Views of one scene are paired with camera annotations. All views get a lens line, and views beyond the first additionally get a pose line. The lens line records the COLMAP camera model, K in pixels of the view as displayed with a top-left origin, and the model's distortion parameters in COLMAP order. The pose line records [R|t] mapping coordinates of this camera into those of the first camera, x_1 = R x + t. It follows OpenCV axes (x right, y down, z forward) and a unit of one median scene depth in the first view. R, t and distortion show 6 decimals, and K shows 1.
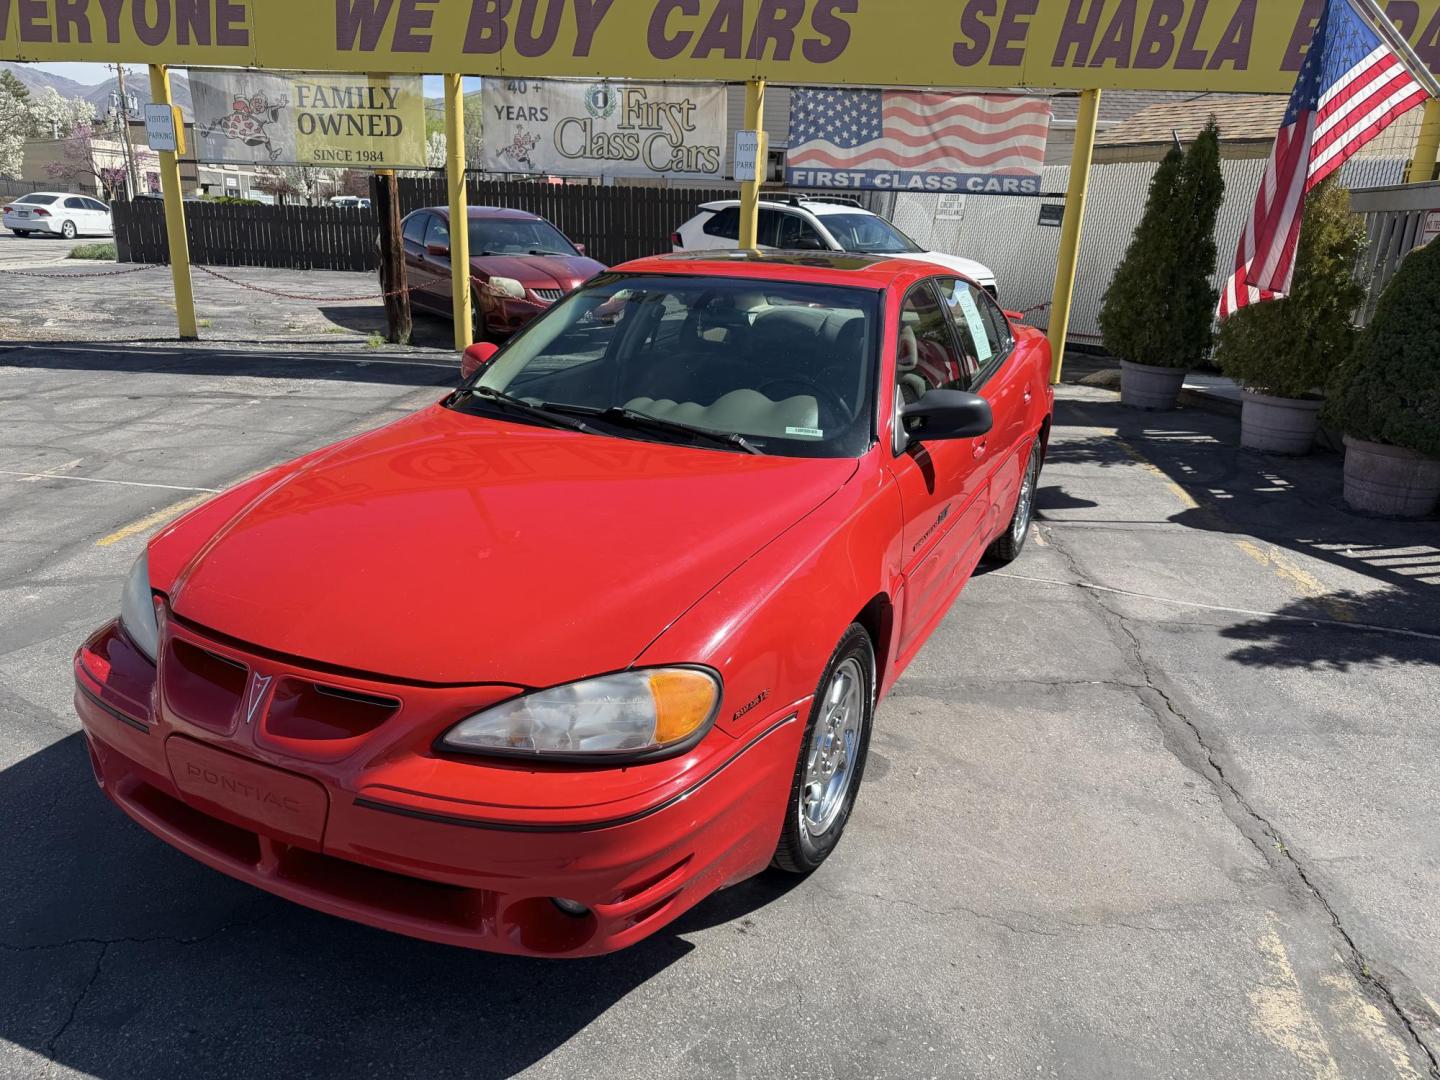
lens RADIAL K [[1029.1, 0, 716.1], [0, 1029.1, 541.6], [0, 0, 1]] dist [0.010677, -0.015065]
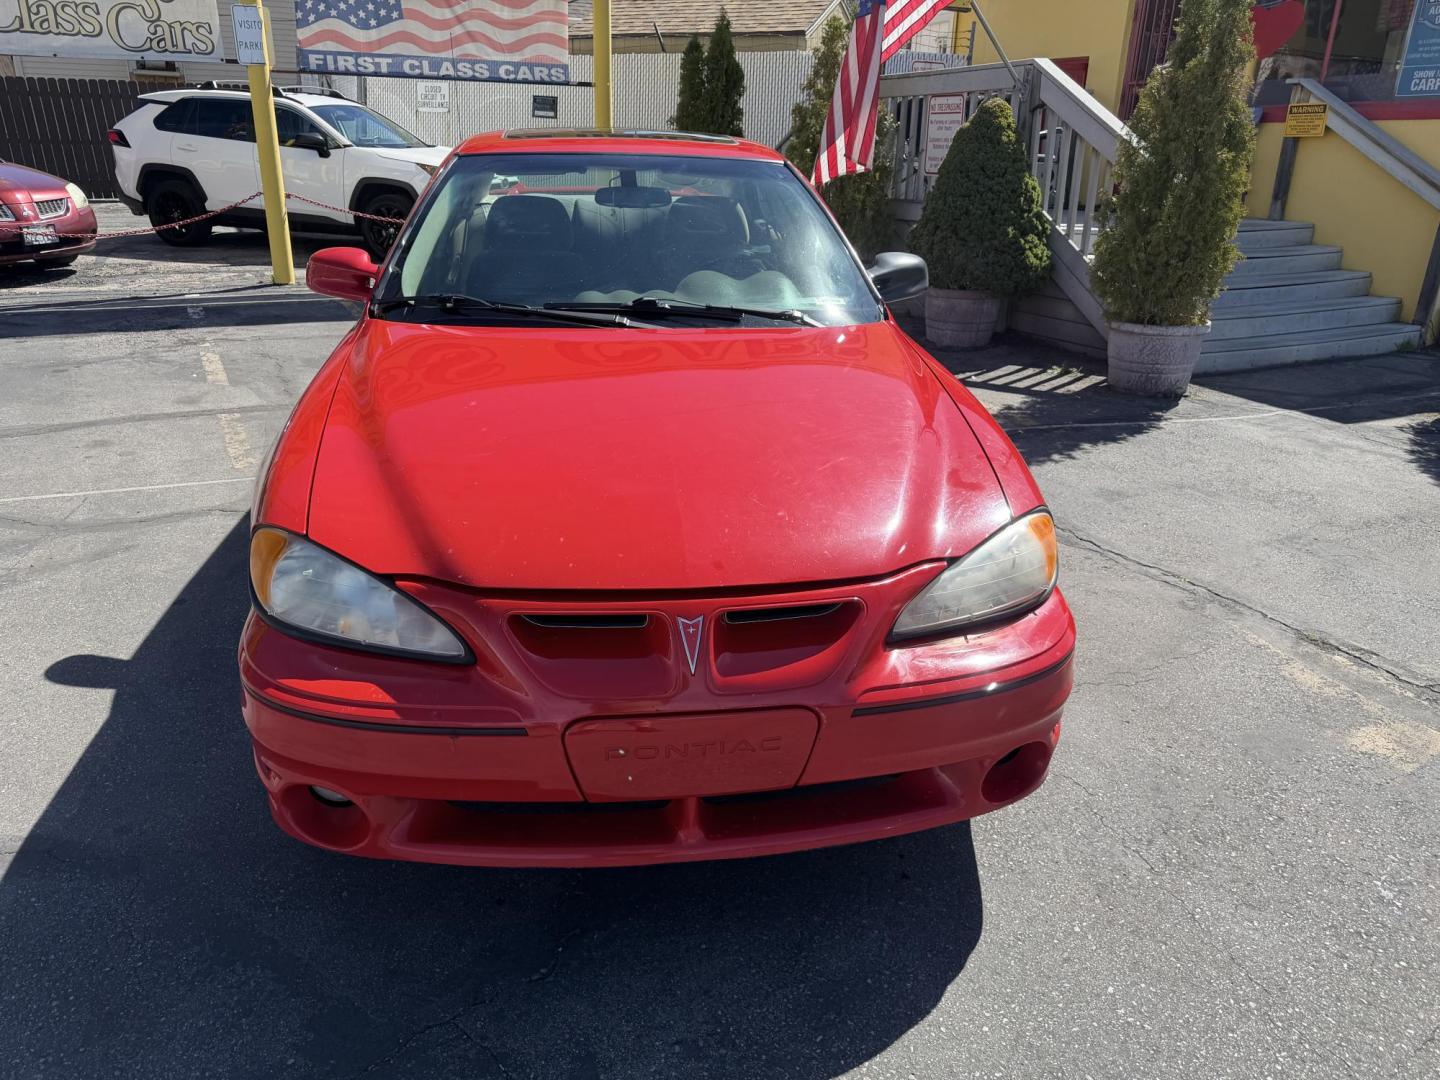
lens RADIAL K [[1029.1, 0, 719.3], [0, 1029.1, 536.3], [0, 0, 1]] dist [0.010677, -0.015065]
pose [[0.837875, -0.213505, 0.502376, -0.165038], [0.171922, 0.976713, 0.128357, -0.008062], [-0.518082, -0.021177, 0.855069, 0.051007]]
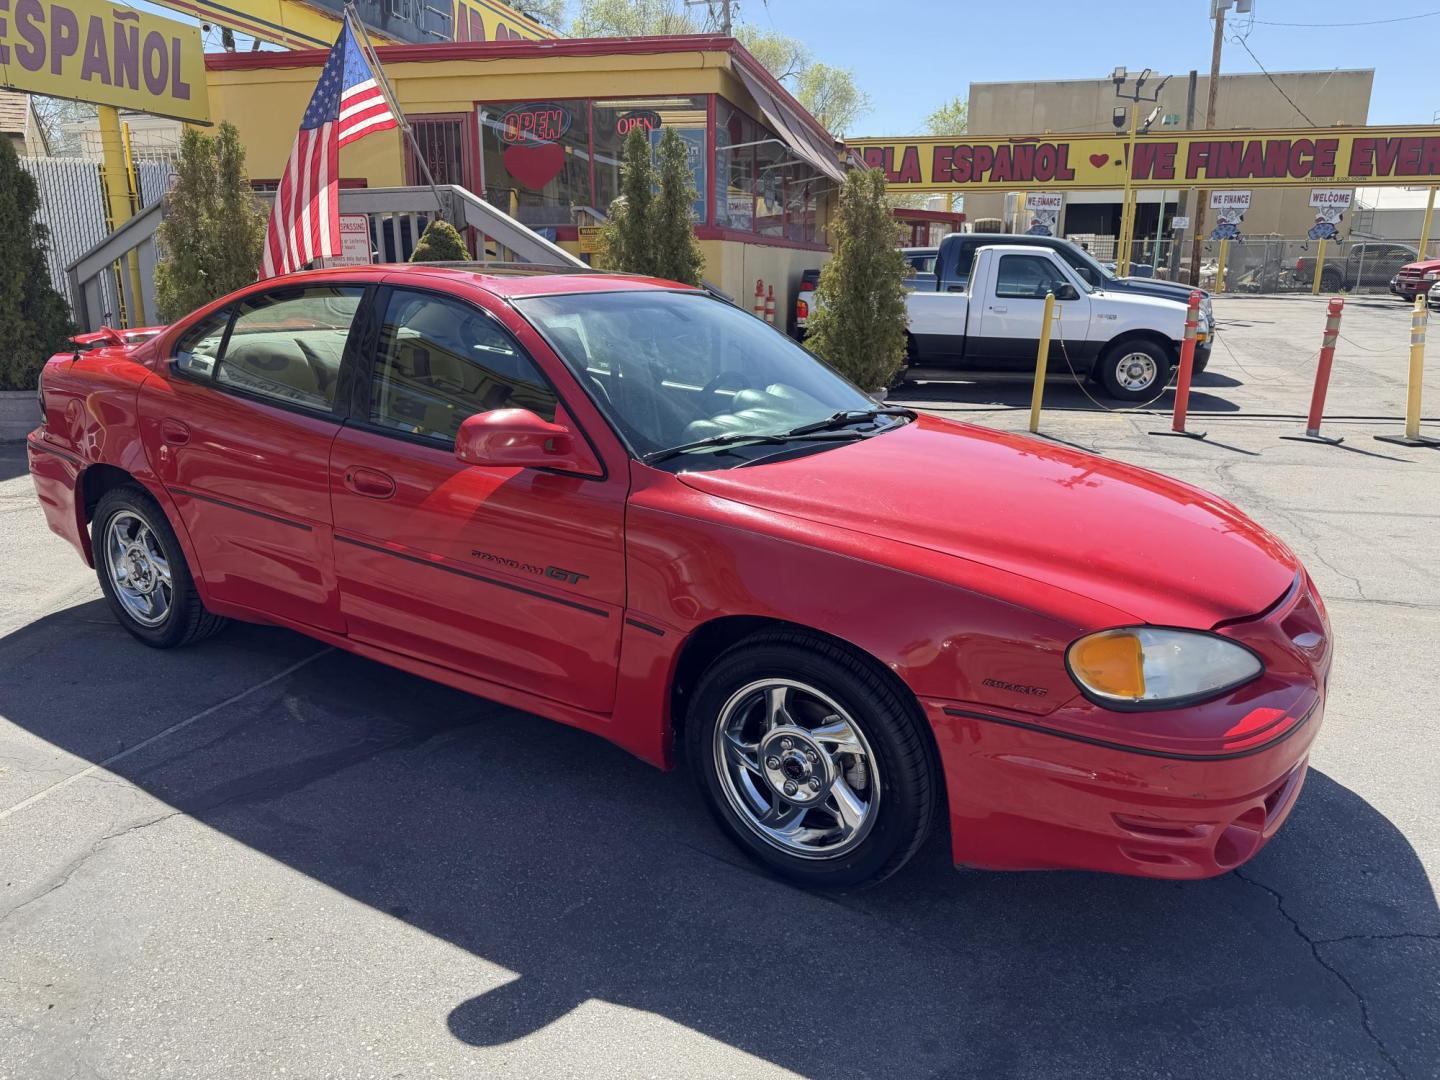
lens RADIAL K [[1029.1, 0, 724.5], [0, 1029.1, 539.2], [0, 0, 1]] dist [0.010677, -0.015065]
pose [[0.116870, -0.293005, 0.948941, -0.338533], [0.293458, 0.923013, 0.248857, -0.090600], [-0.948801, 0.249390, 0.193857, 0.280412]]
